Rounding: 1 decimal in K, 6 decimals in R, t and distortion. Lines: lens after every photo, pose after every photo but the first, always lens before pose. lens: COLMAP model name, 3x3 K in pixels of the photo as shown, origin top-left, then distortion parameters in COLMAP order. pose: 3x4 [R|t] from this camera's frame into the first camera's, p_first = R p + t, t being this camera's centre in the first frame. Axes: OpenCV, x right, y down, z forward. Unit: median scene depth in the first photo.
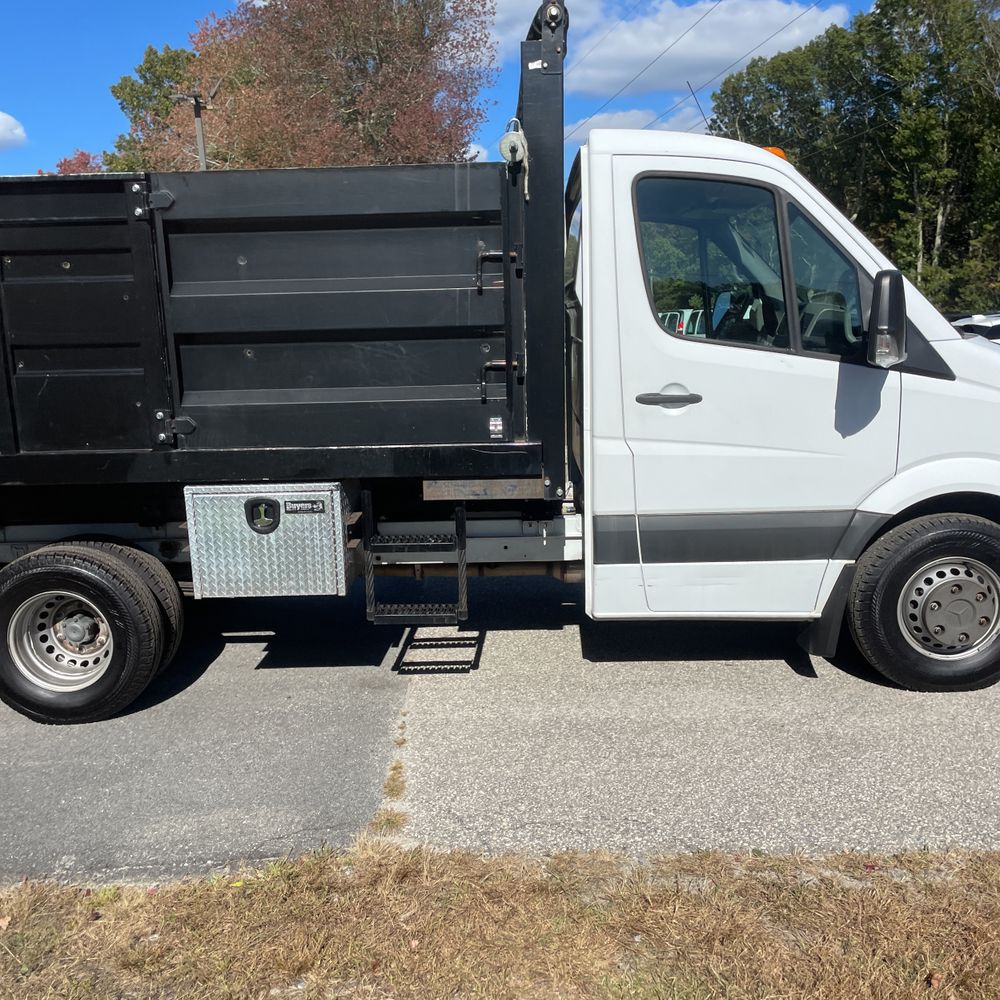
lens RADIAL K [[1003.3, 0, 496.9], [0, 1003.3, 523.1], [0, 0, 1]] dist [0.099757, -0.123216]
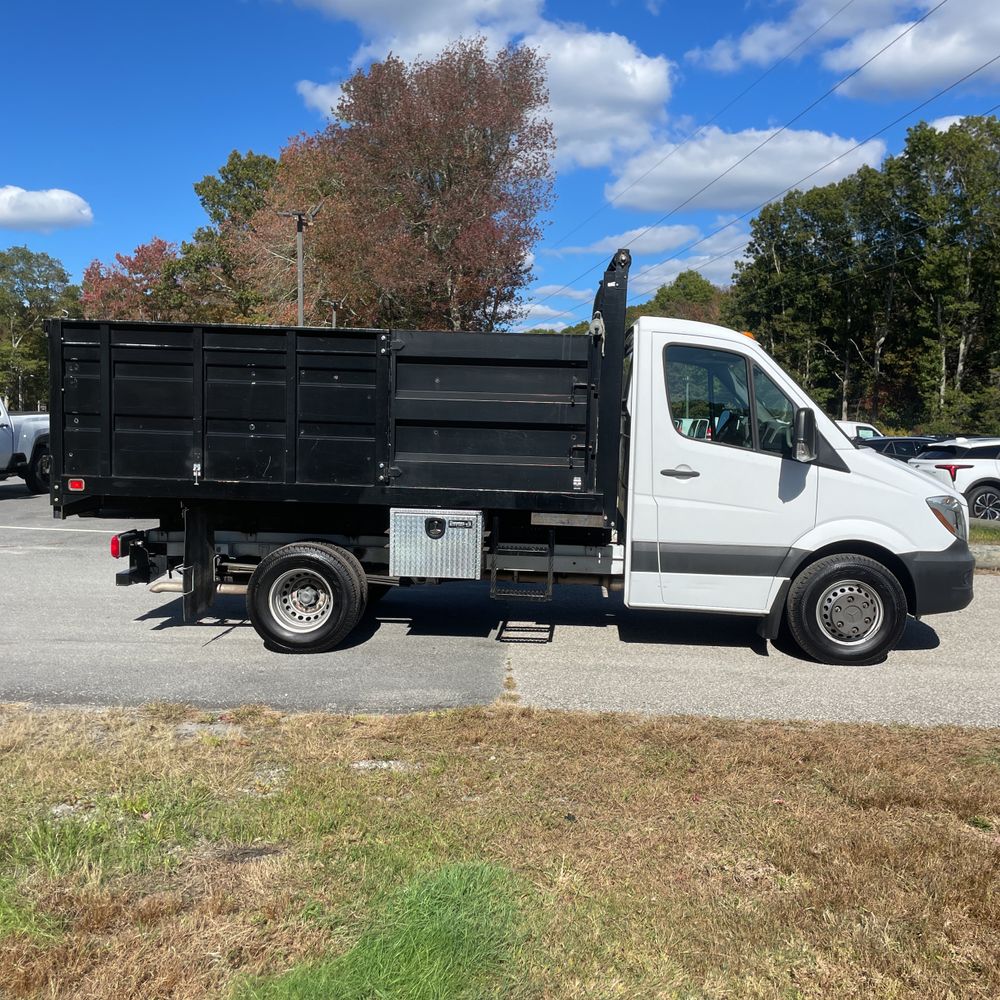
lens RADIAL K [[1014.3, 0, 531.5], [0, 1014.3, 498.4], [0, 0, 1]] dist [0.122972, -0.166779]
pose [[0.998321, 0.057884, 0.002211, -0.070299], [-0.057232, 0.991523, -0.116645, 0.117308], [-0.008944, 0.116322, 0.993171, -0.610229]]
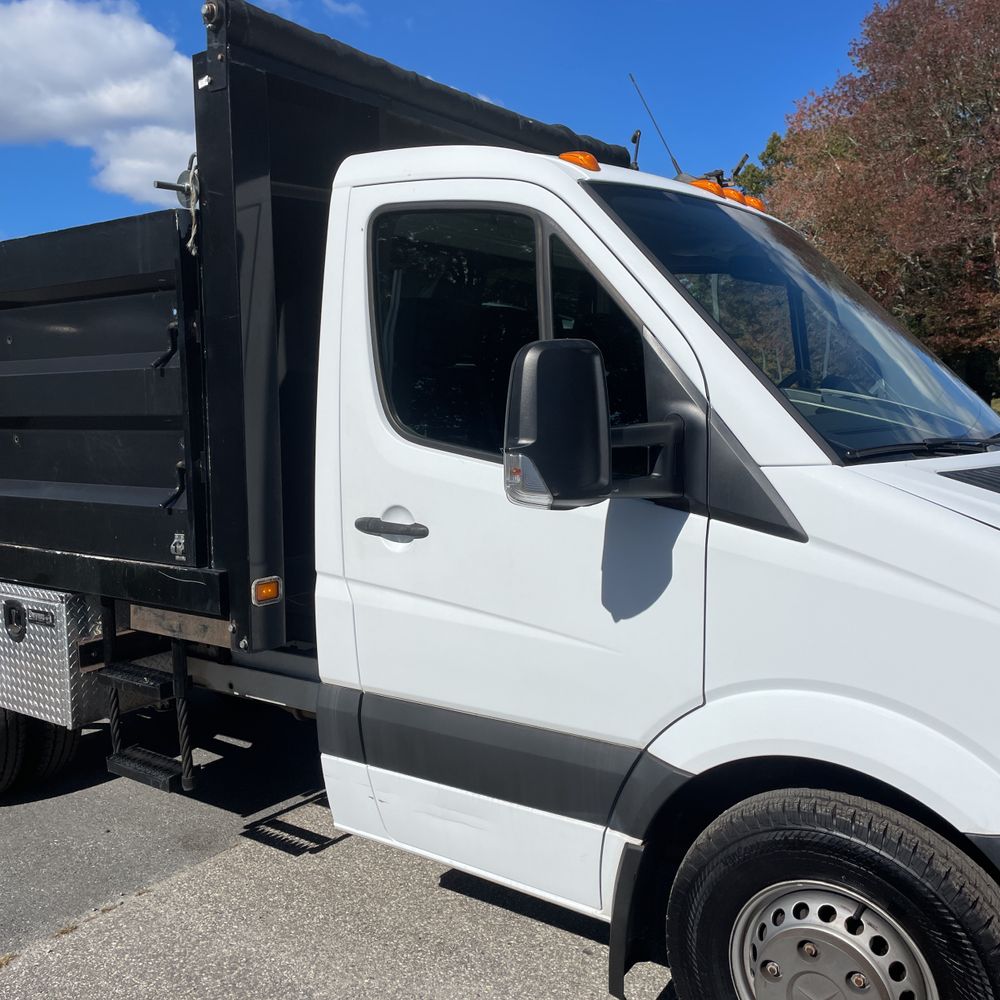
lens RADIAL K [[1014.3, 0, 509.1], [0, 1014.3, 492.6], [0, 0, 1]] dist [0.102126, -0.144809]
pose [[0.827722, 0.066175, -0.557223, 0.557397], [-0.121137, 0.990679, -0.062290, -0.103418], [0.547907, 0.119059, 0.828024, 0.431471]]
